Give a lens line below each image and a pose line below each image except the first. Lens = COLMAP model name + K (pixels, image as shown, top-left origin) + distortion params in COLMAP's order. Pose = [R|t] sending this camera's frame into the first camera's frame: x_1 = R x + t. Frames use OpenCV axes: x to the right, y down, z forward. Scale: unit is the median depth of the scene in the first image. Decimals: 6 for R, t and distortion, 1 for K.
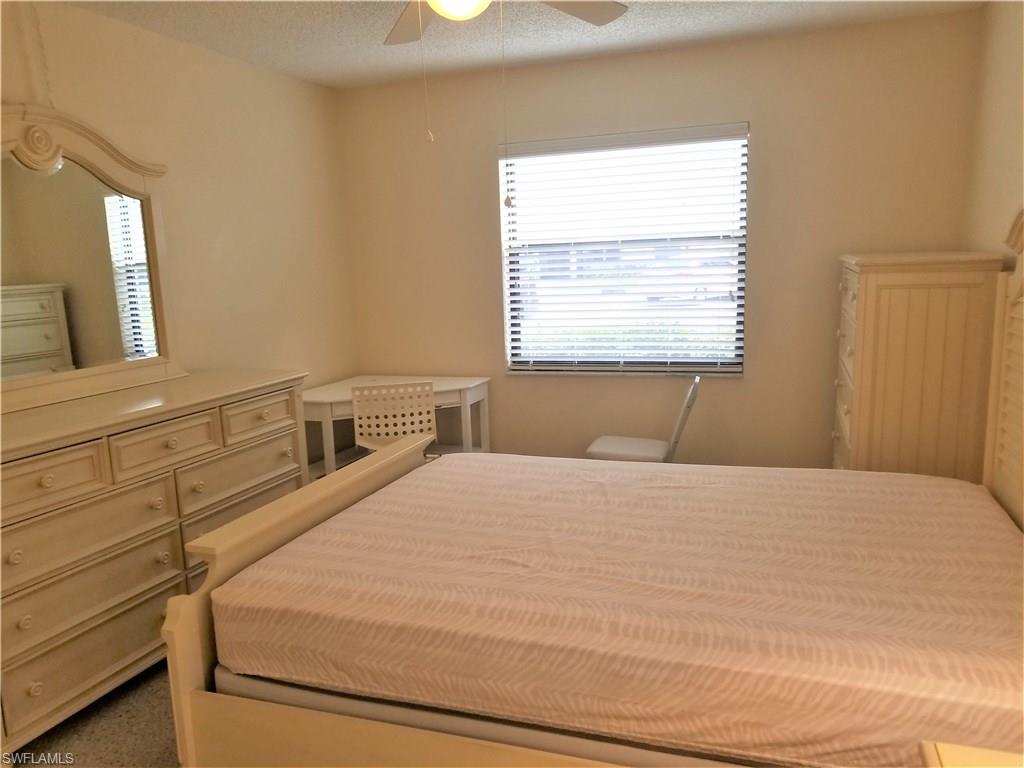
lens RADIAL K [[819.7, 0, 503.1], [0, 819.7, 388.4], [0, 0, 1]] dist [0.013523, -0.003588]
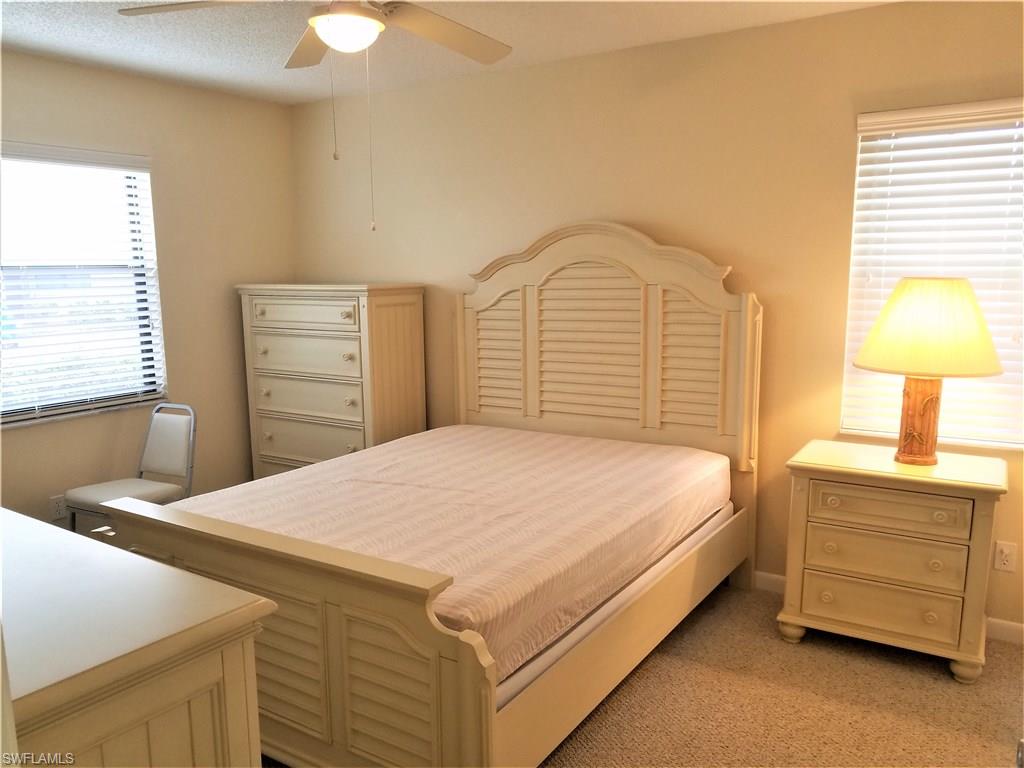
lens RADIAL K [[819.7, 0, 501.5], [0, 819.7, 383.8], [0, 0, 1]] dist [0.013523, -0.003588]
pose [[0.233800, -0.101432, 0.966979, -0.918500], [0.161853, 0.984727, 0.064160, -0.052699], [-0.958719, 0.141508, 0.246646, 0.518827]]
